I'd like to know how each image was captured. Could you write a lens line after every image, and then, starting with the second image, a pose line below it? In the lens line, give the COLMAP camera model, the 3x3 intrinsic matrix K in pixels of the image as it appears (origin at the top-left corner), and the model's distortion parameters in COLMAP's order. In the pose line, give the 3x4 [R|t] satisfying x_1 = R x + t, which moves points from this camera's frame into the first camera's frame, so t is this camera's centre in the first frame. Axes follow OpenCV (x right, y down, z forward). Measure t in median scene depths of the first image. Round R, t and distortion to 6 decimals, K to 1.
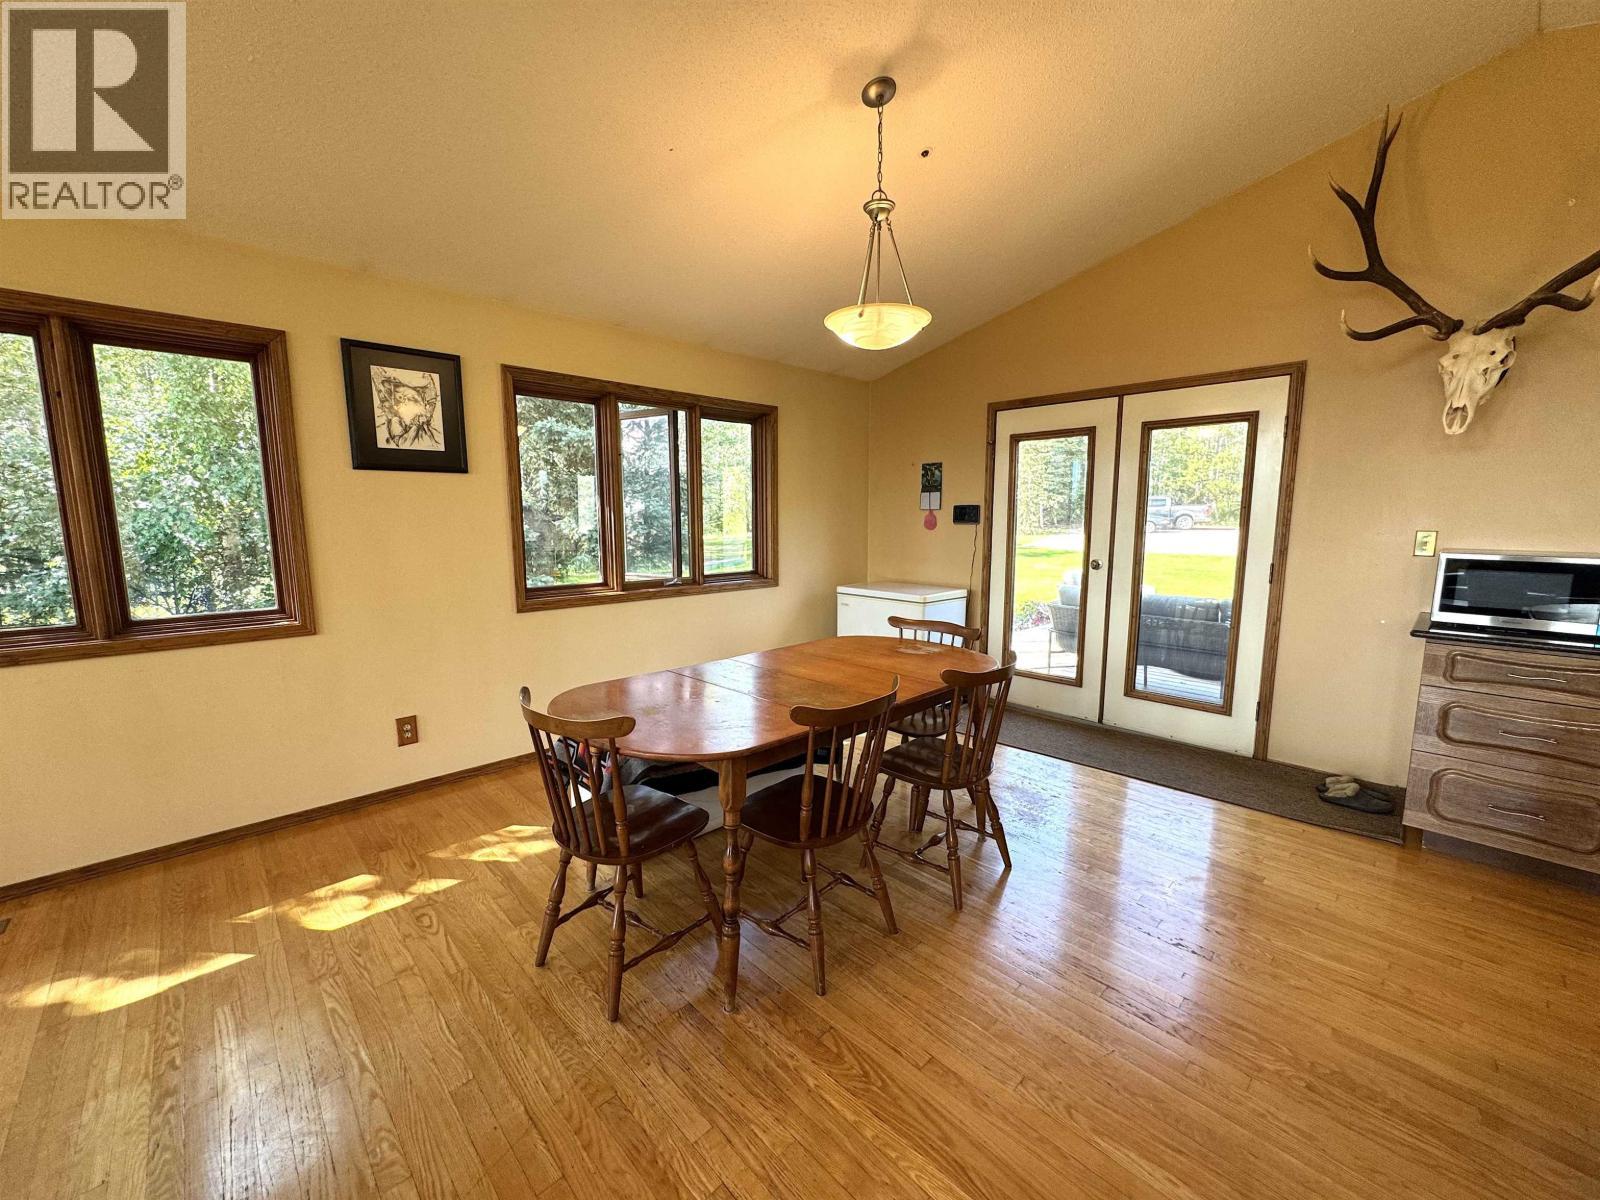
lens RADIAL K [[640.8, 0, 799.7], [0, 640.8, 606.0], [0, 0, 1]] dist [-0.004661, -0.000046]
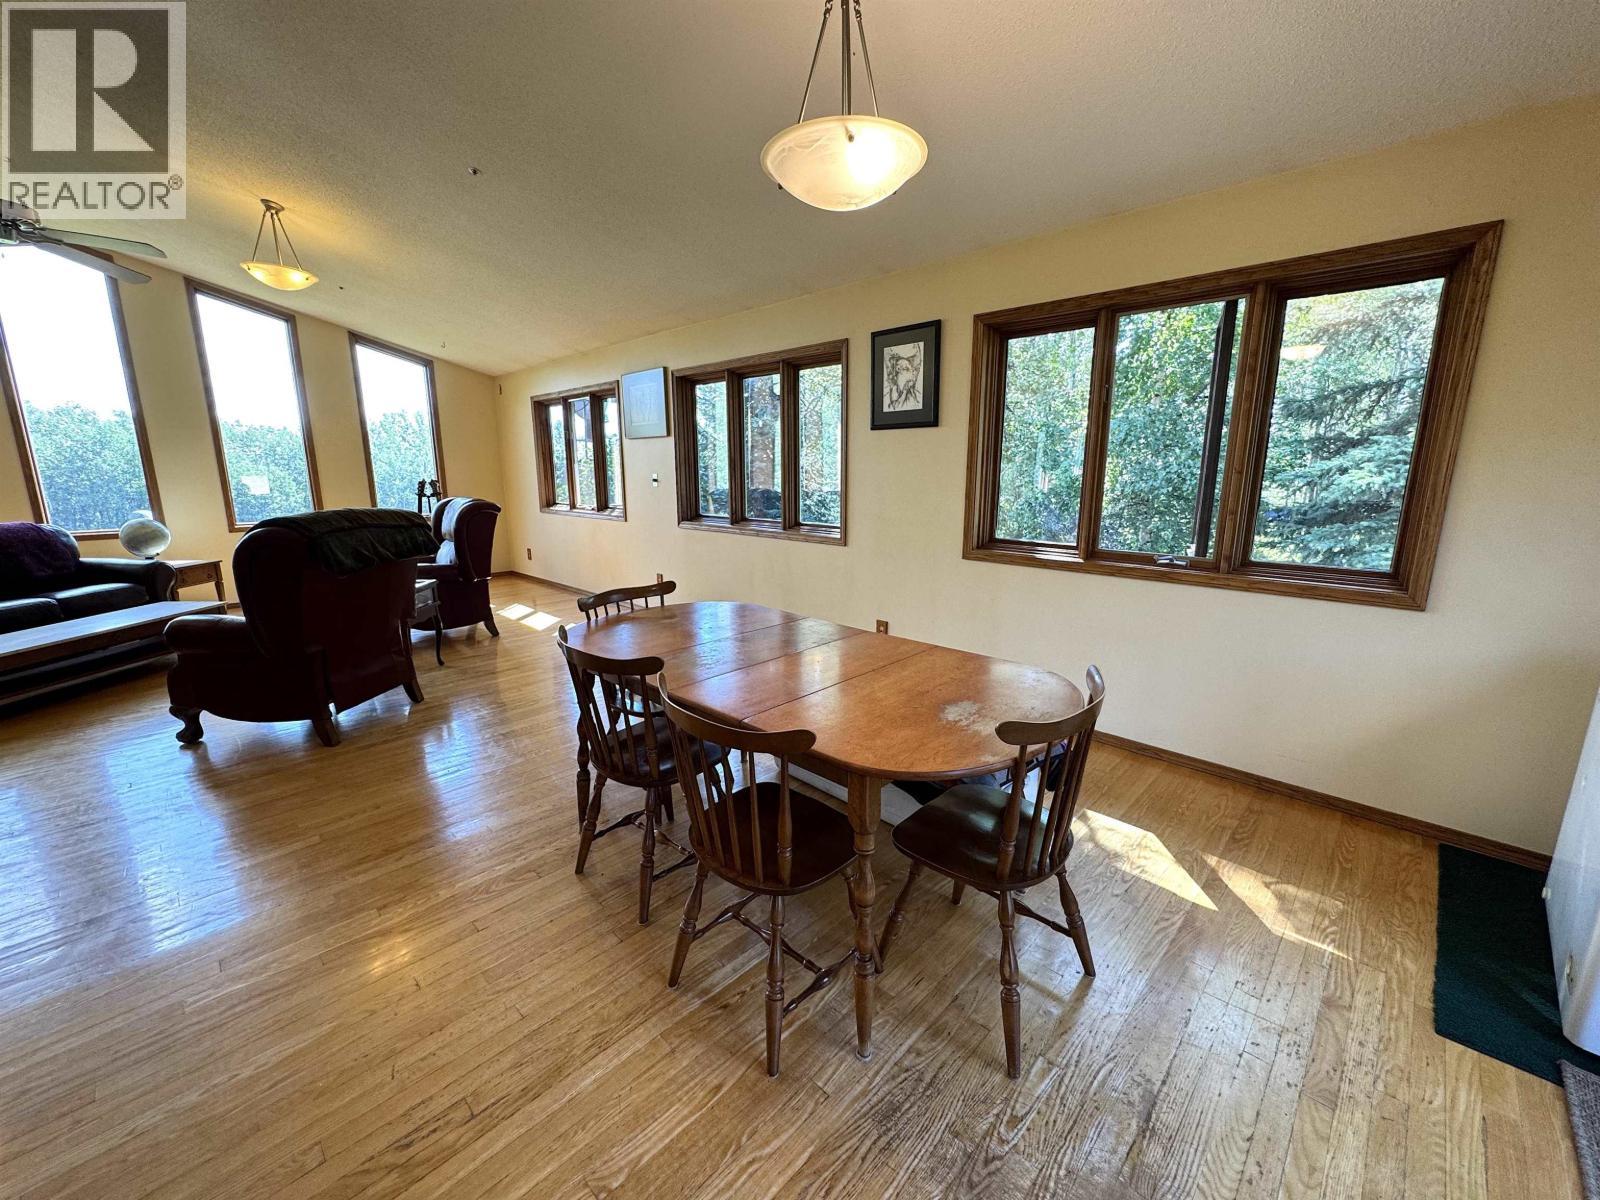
lens RADIAL K [[640.8, 0, 798.4], [0, 640.8, 610.2], [0, 0, 1]] dist [-0.004661, -0.000046]
pose [[0.013335, 0.212313, -0.977111, 0.679192], [-0.147162, 0.966973, 0.208101, -0.098626], [0.989023, 0.141018, 0.044139, 0.794423]]
